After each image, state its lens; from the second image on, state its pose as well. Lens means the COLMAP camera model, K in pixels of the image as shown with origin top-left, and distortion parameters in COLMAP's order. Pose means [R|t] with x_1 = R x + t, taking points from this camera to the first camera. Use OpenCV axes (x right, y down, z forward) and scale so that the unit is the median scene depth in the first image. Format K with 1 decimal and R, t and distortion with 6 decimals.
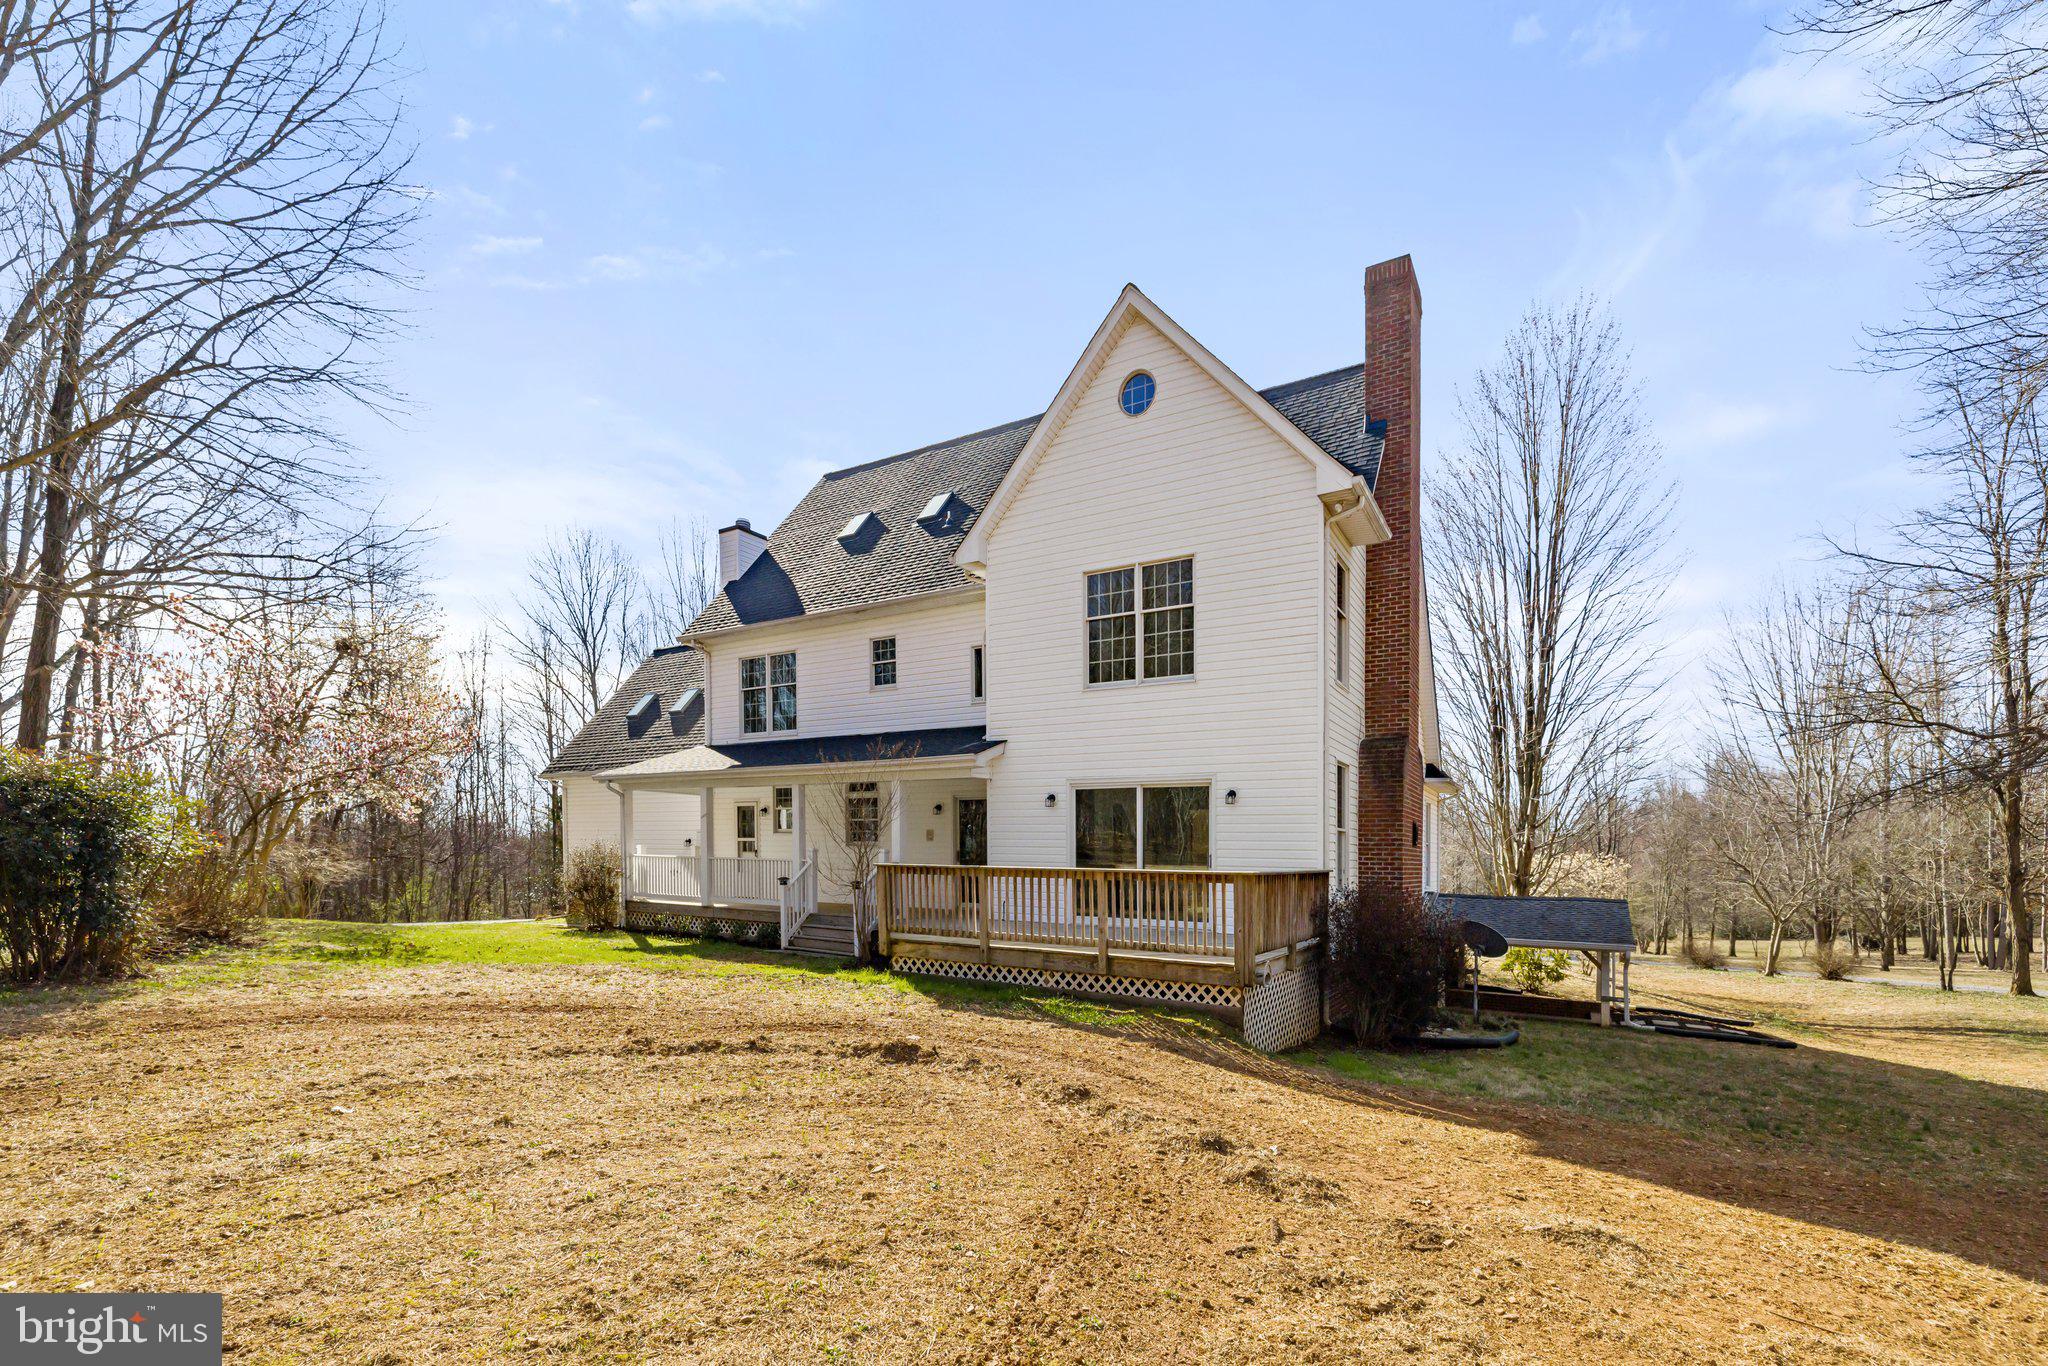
lens RADIAL K [[897.6, 0, 1026.9], [0, 897.6, 702.3], [0, 0, 1]] dist [0.000163, -0.000058]
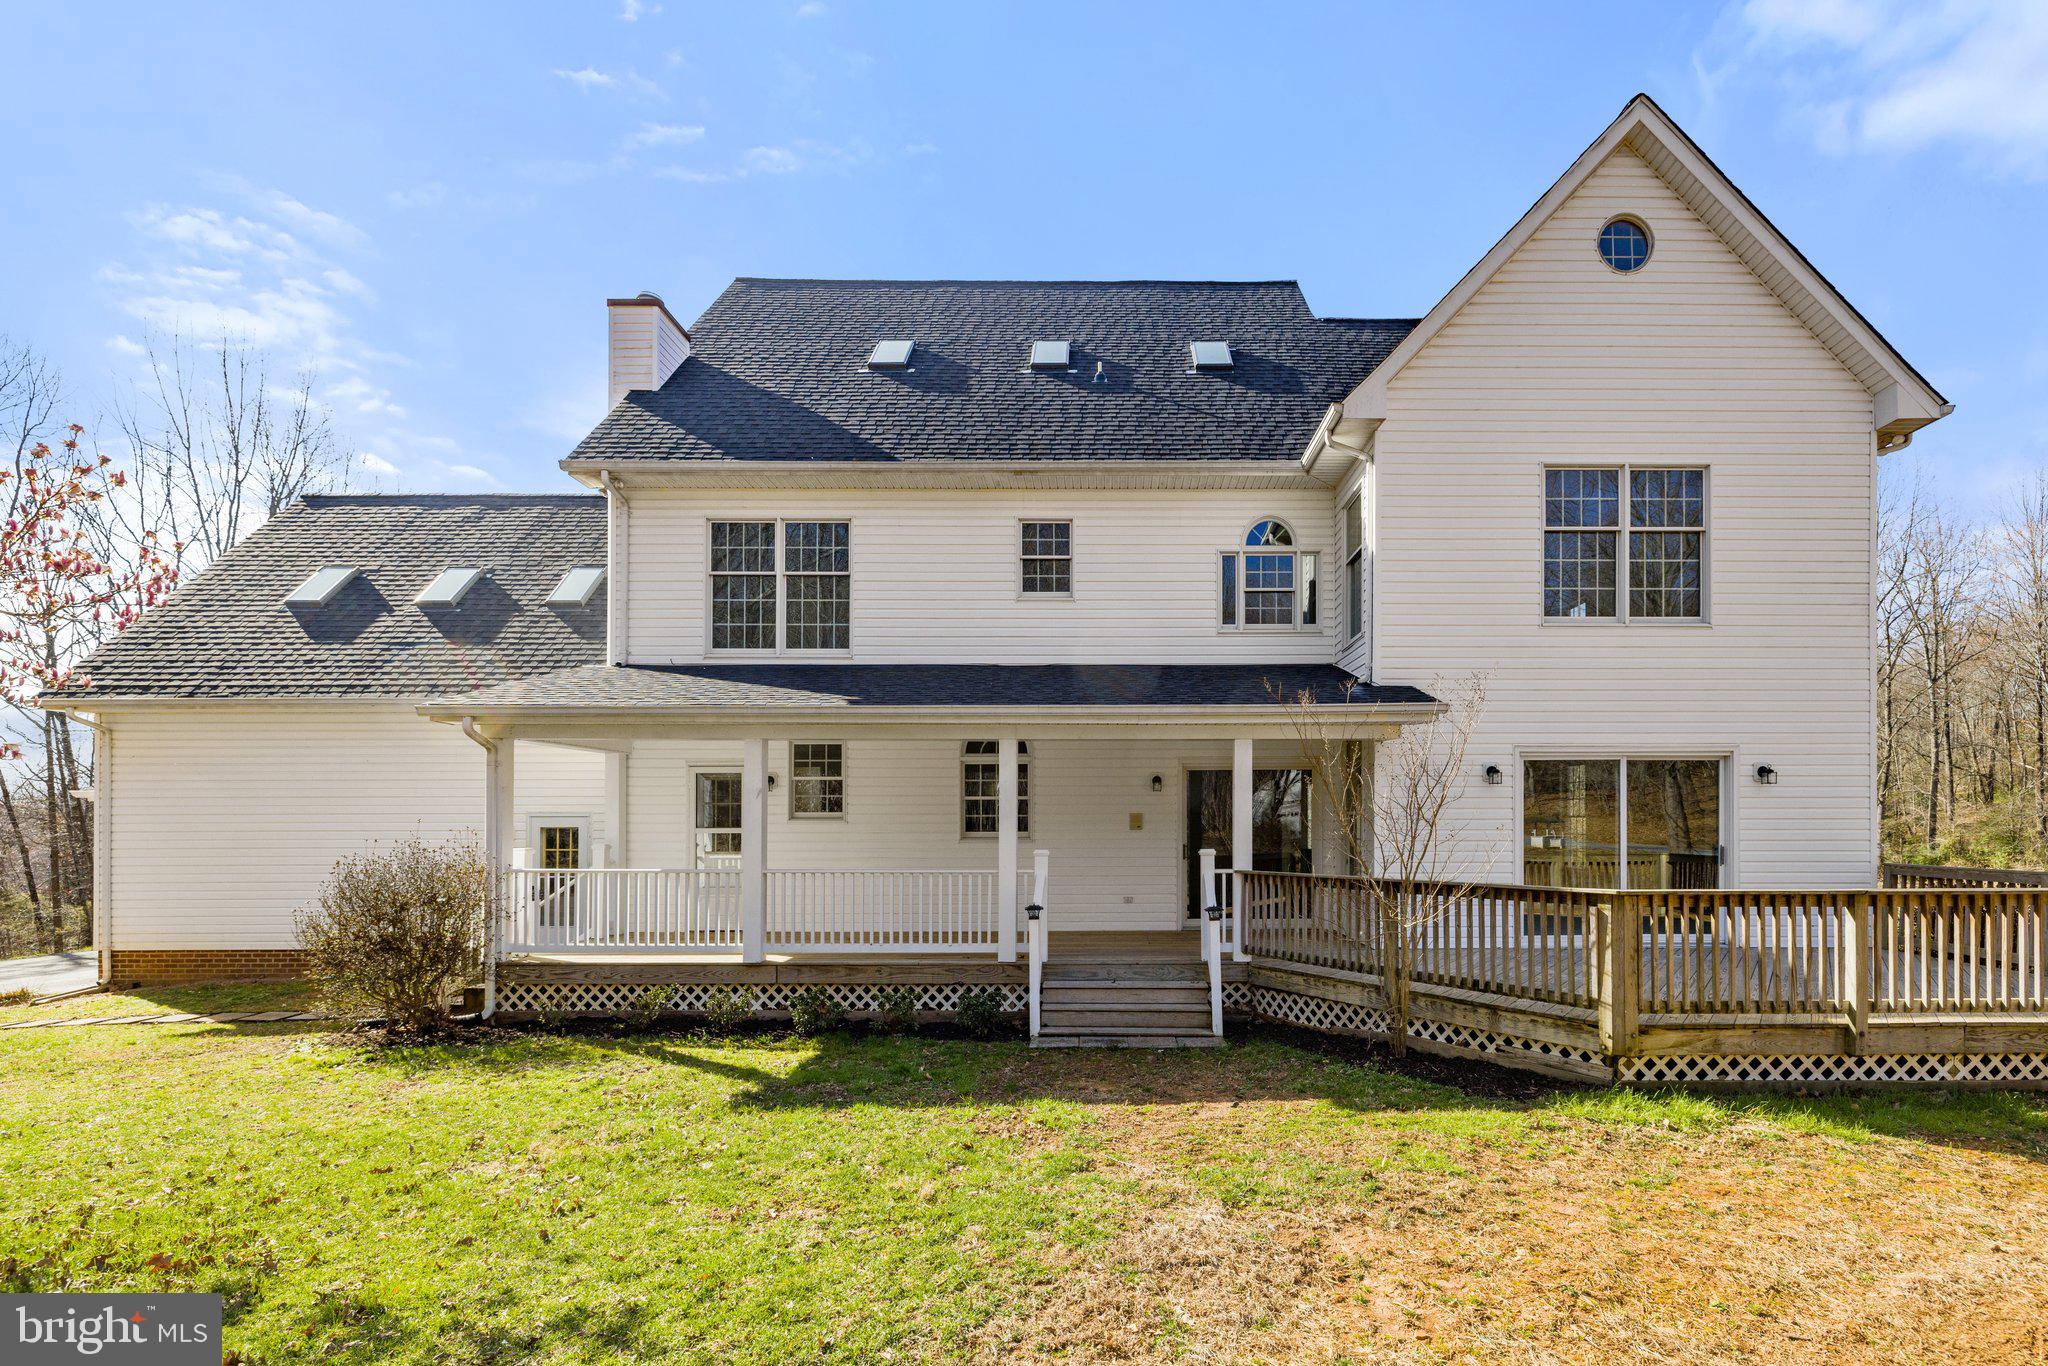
lens RADIAL K [[878.5, 0, 998.1], [0, 878.5, 696.4], [0, 0, 1]] dist [0.000172, -0.000257]
pose [[0.847788, 0.073152, 0.525265, -0.517694], [-0.077021, 0.996924, -0.014525, 0.067919], [-0.524712, -0.028143, 0.850814, 0.473903]]
